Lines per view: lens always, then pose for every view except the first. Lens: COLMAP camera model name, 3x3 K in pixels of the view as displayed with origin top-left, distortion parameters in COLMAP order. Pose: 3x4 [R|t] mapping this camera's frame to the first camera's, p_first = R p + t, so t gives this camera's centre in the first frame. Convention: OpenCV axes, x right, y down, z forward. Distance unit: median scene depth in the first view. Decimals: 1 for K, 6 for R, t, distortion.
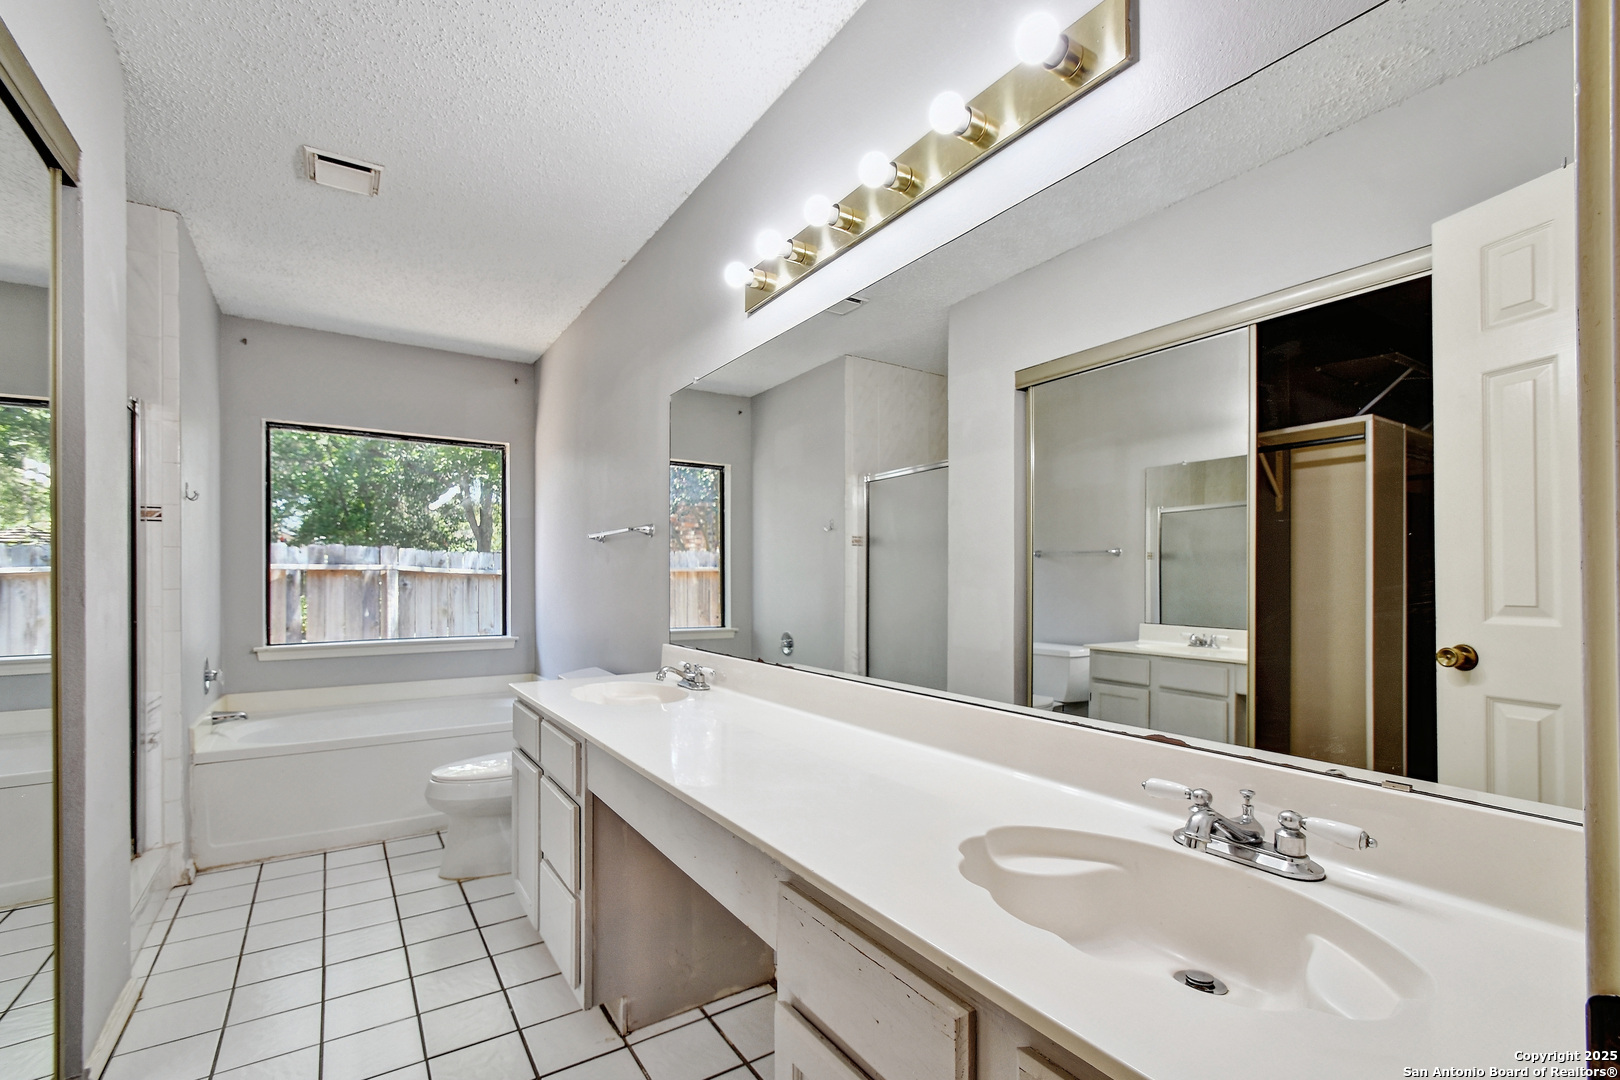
lens RADIAL K [[713.1, 0, 796.0], [0, 713.1, 580.9], [0, 0, 1]] dist [0.005151, -0.003715]
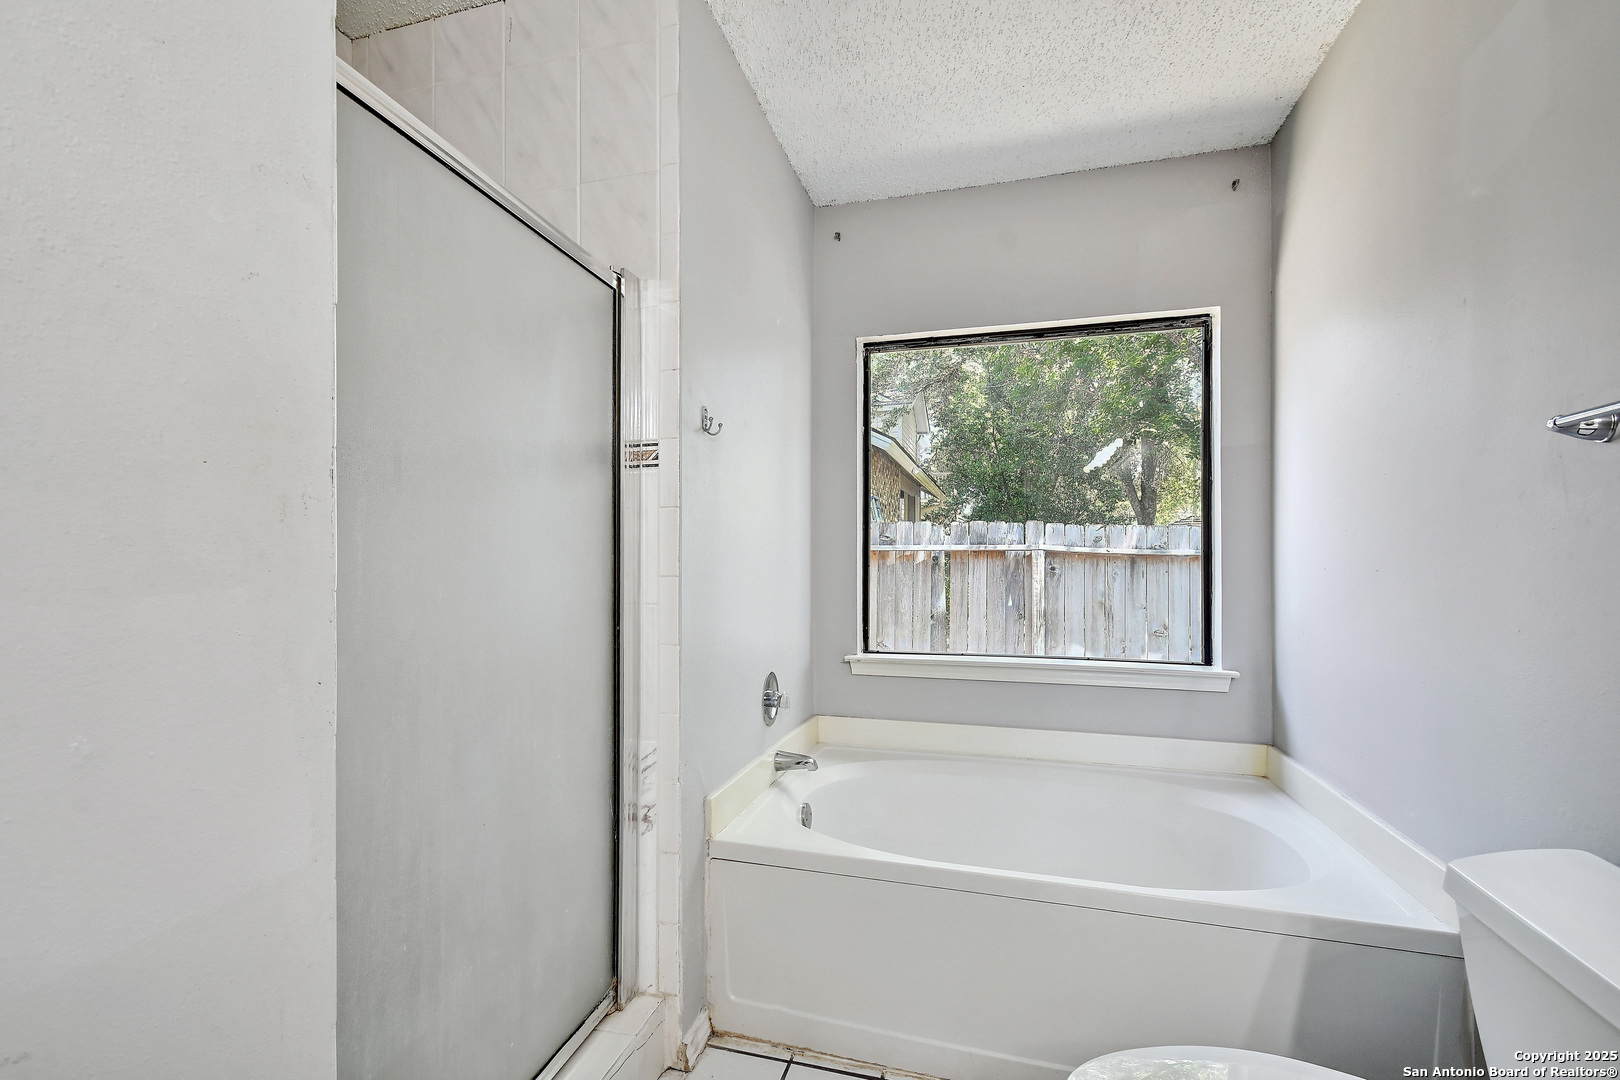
lens RADIAL K [[713.1, 0, 807.6], [0, 713.1, 556.3], [0, 0, 1]] dist [0.005151, -0.003715]
pose [[0.661668, -0.002593, -0.749793, -0.142190], [-0.005393, 0.999952, -0.008217, -0.000398], [0.749778, 0.009481, 0.661622, 0.288919]]
